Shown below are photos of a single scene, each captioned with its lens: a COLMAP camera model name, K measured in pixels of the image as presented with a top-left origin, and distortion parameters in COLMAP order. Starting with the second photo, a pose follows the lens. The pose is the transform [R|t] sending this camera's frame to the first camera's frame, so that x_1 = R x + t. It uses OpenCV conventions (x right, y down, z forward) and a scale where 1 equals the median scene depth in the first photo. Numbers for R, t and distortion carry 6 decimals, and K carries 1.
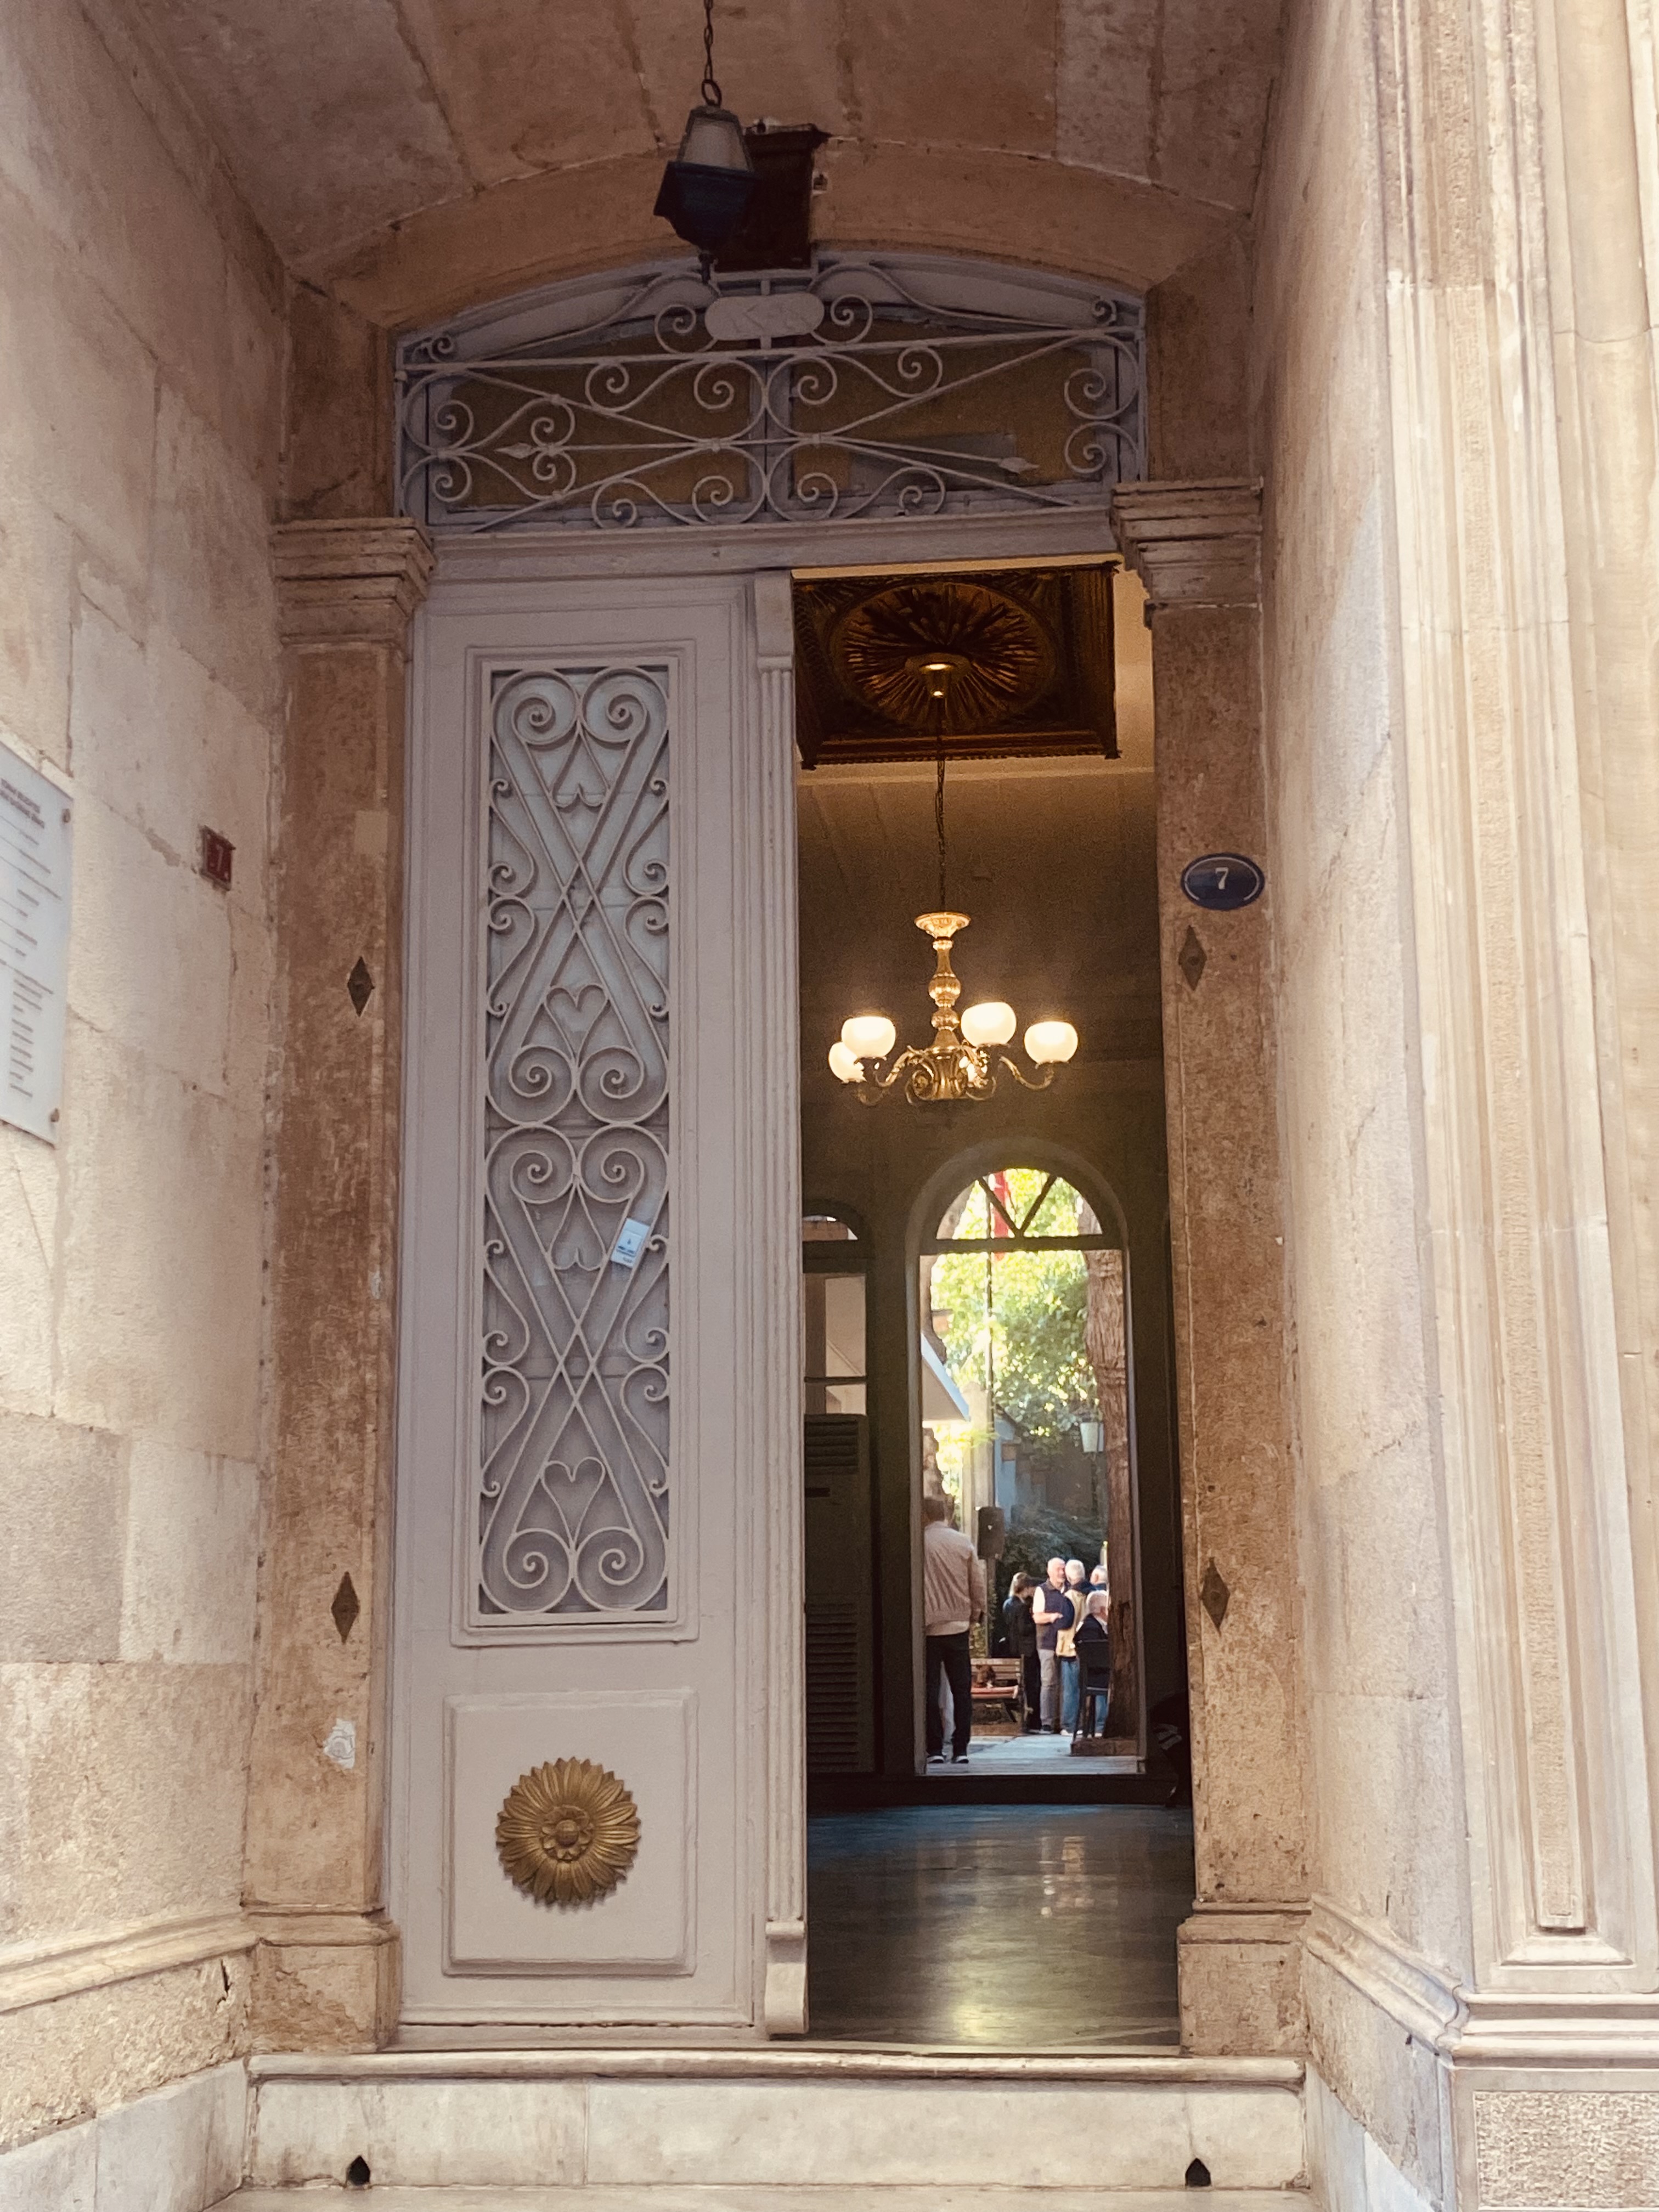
lens RADIAL K [[2902.5, 0, 829.5], [0, 2902.5, 1106.0], [0, 0, 1]] dist [-0.004233, -0.067581]
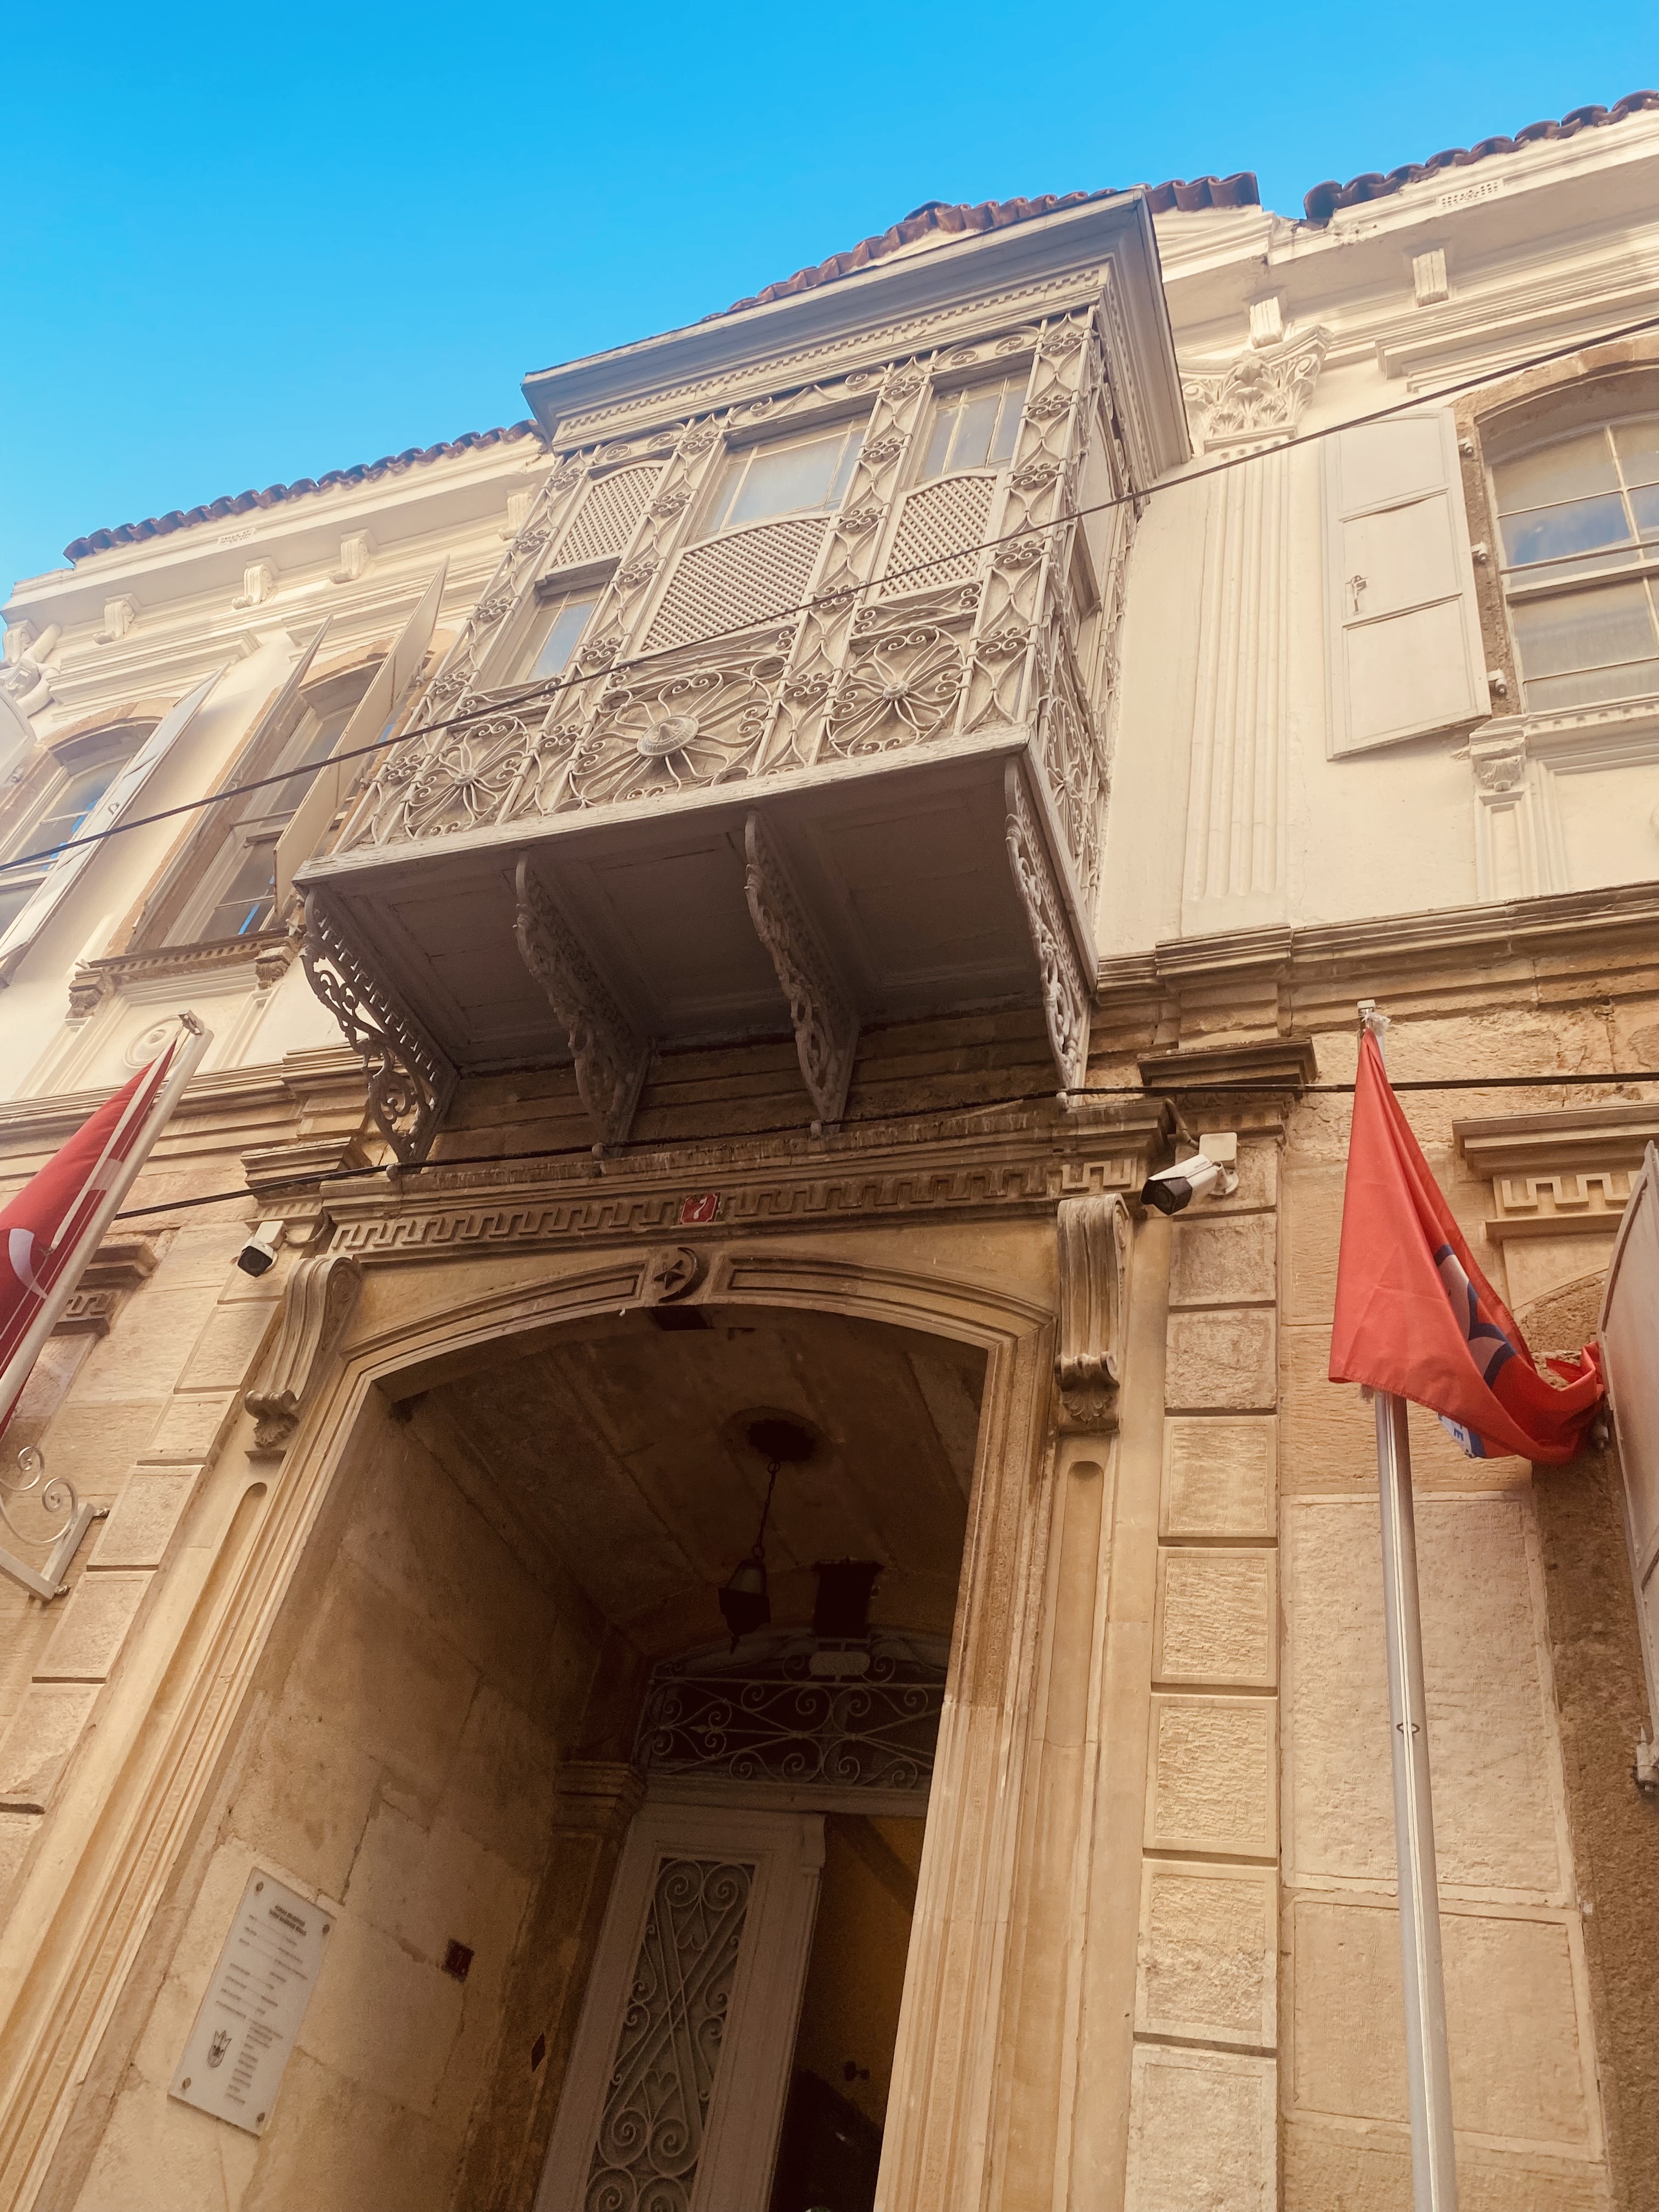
lens RADIAL K [[1668.0, 0, 812.6], [0, 1668.0, 1110.8], [0, 0, 1]] dist [0.083806, -0.059159]
pose [[0.944635, -0.028474, -0.326885, 0.337268], [-0.142742, 0.861361, -0.487527, -0.052963], [0.295448, 0.507195, 0.809607, -0.054790]]
